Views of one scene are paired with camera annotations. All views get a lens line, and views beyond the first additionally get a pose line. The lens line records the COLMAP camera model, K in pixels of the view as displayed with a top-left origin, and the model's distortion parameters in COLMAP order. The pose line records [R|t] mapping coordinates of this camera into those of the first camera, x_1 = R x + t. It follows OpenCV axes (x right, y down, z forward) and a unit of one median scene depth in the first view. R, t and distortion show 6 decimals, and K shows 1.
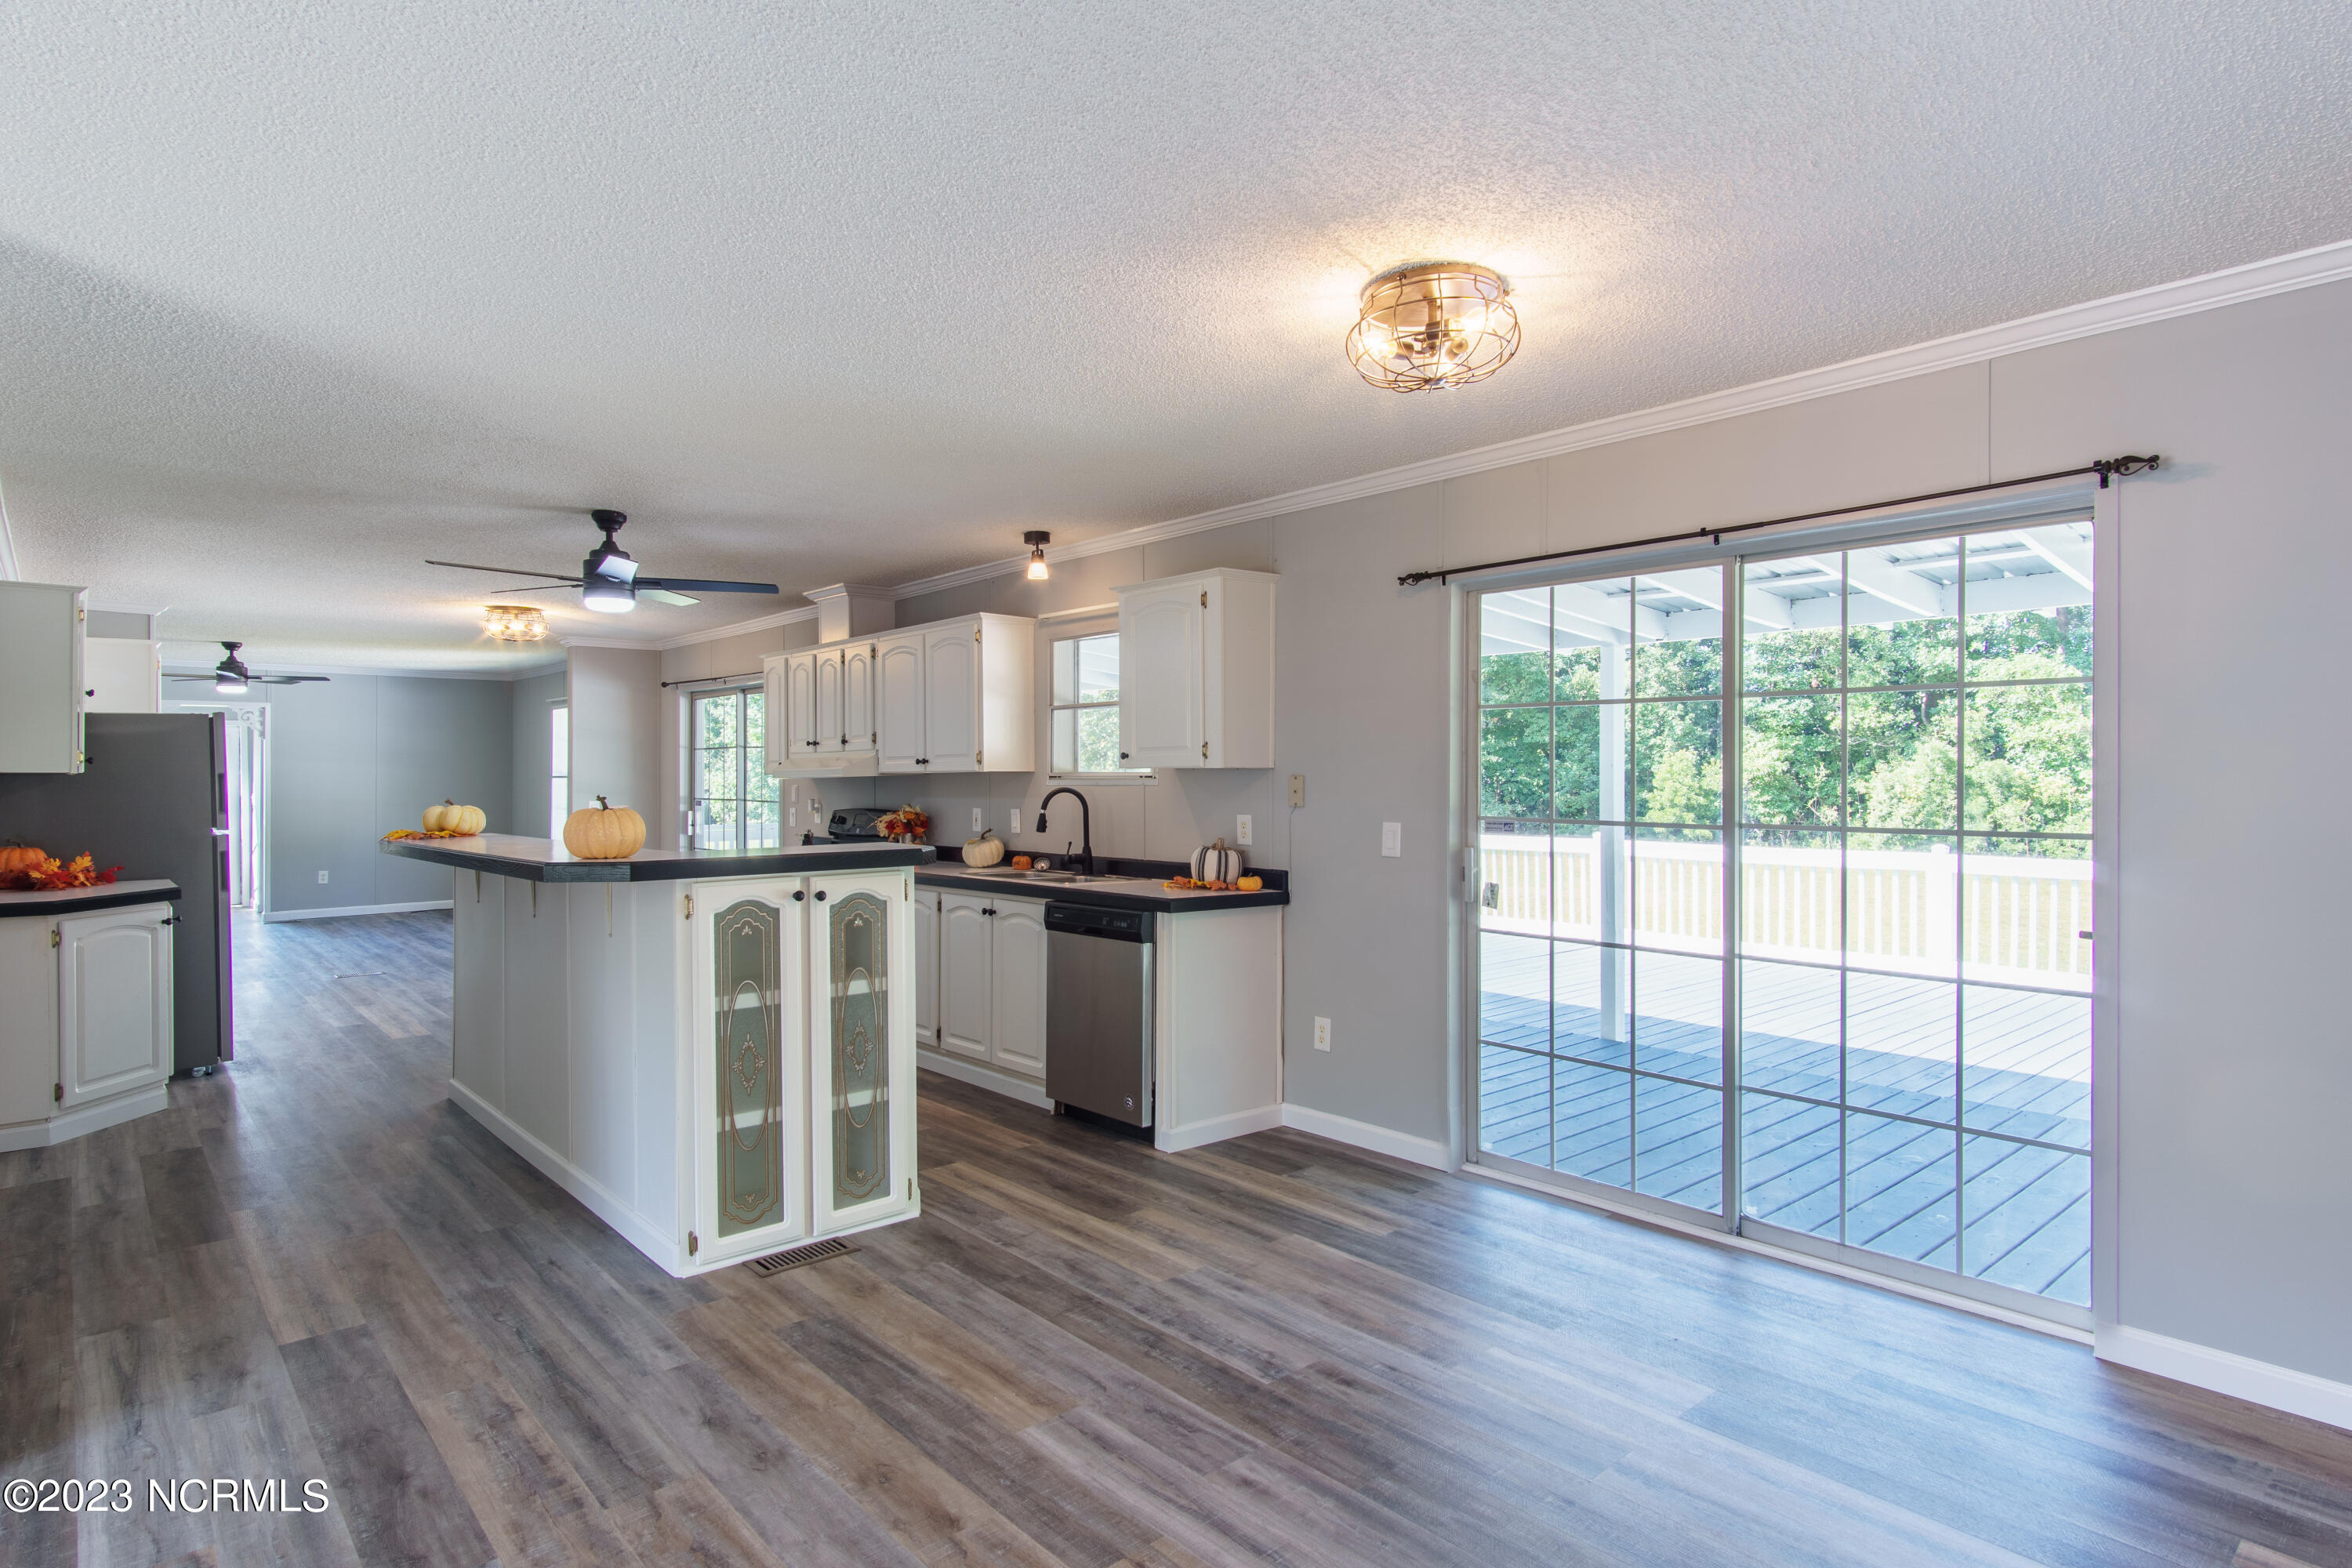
lens RADIAL K [[1249.7, 0, 1169.4], [0, 1249.7, 784.2], [0, 0, 1]] dist [0.004226, 0.002140]
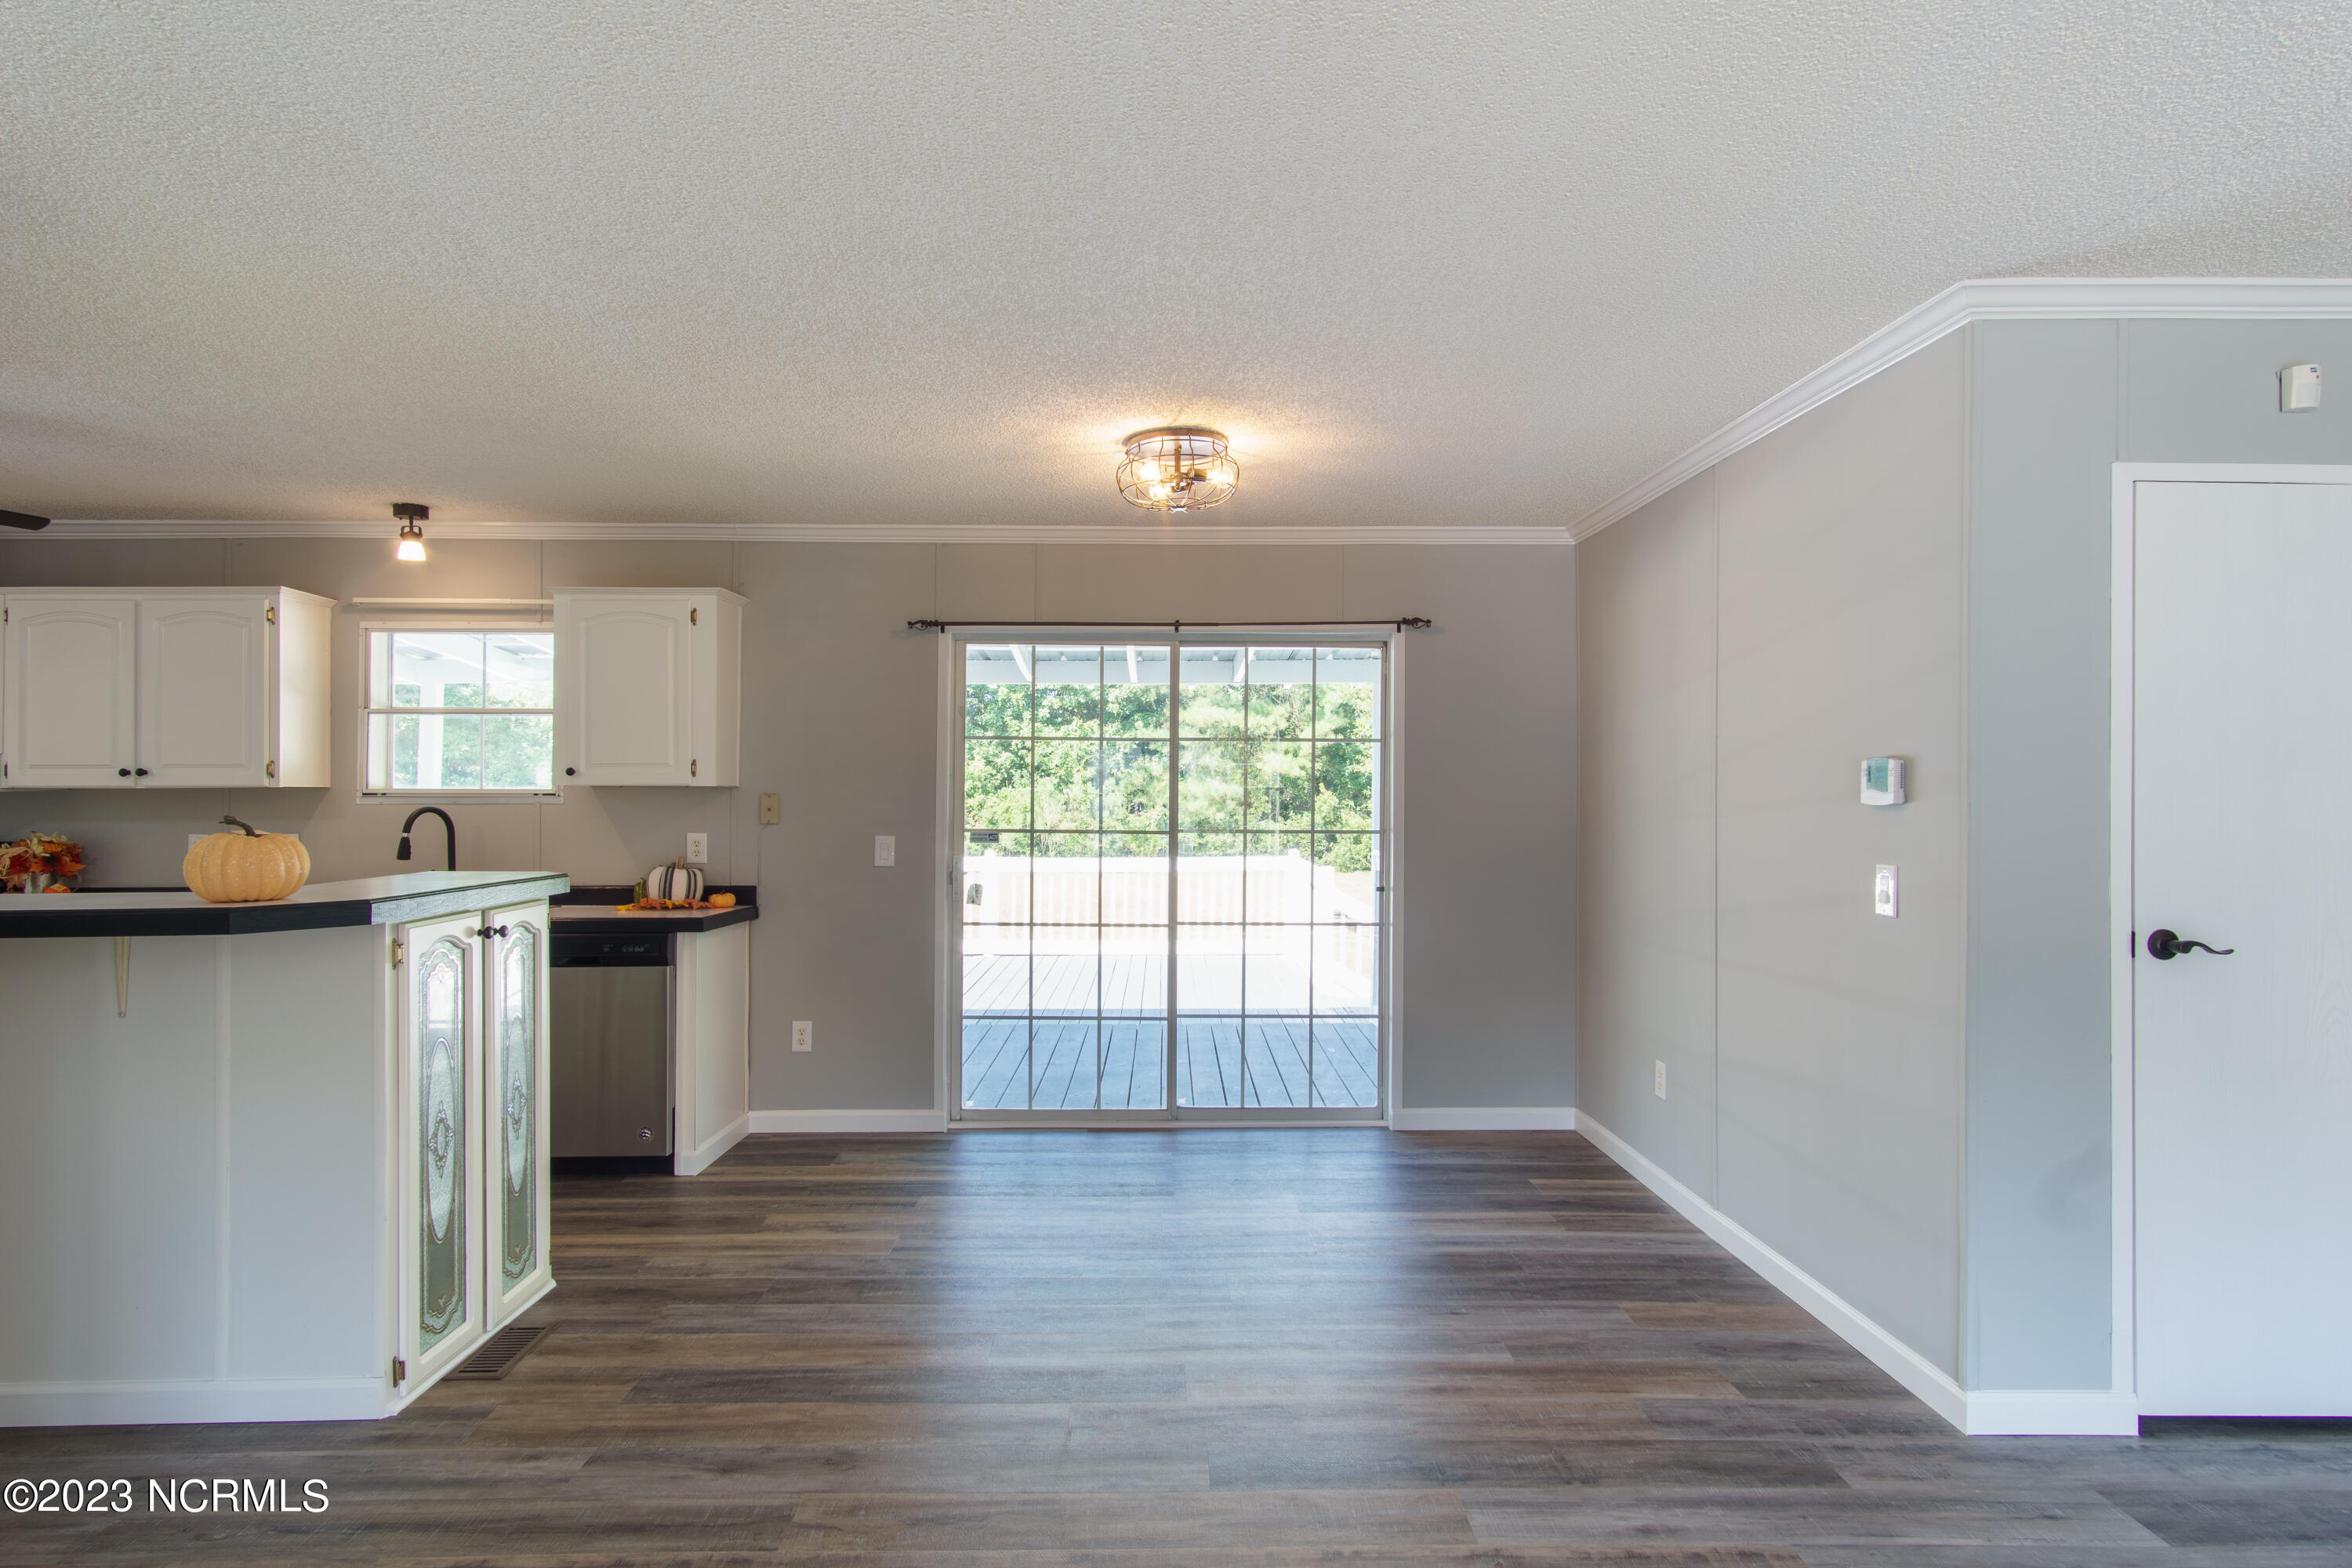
lens RADIAL K [[1249.7, 0, 1170.6], [0, 1249.7, 795.1], [0, 0, 1]] dist [0.004226, 0.002140]
pose [[0.647189, 0.003723, 0.762320, -0.538182], [0.001524, 0.999980, -0.006177, 0.001157], [-0.762328, 0.005159, 0.647170, 0.075499]]
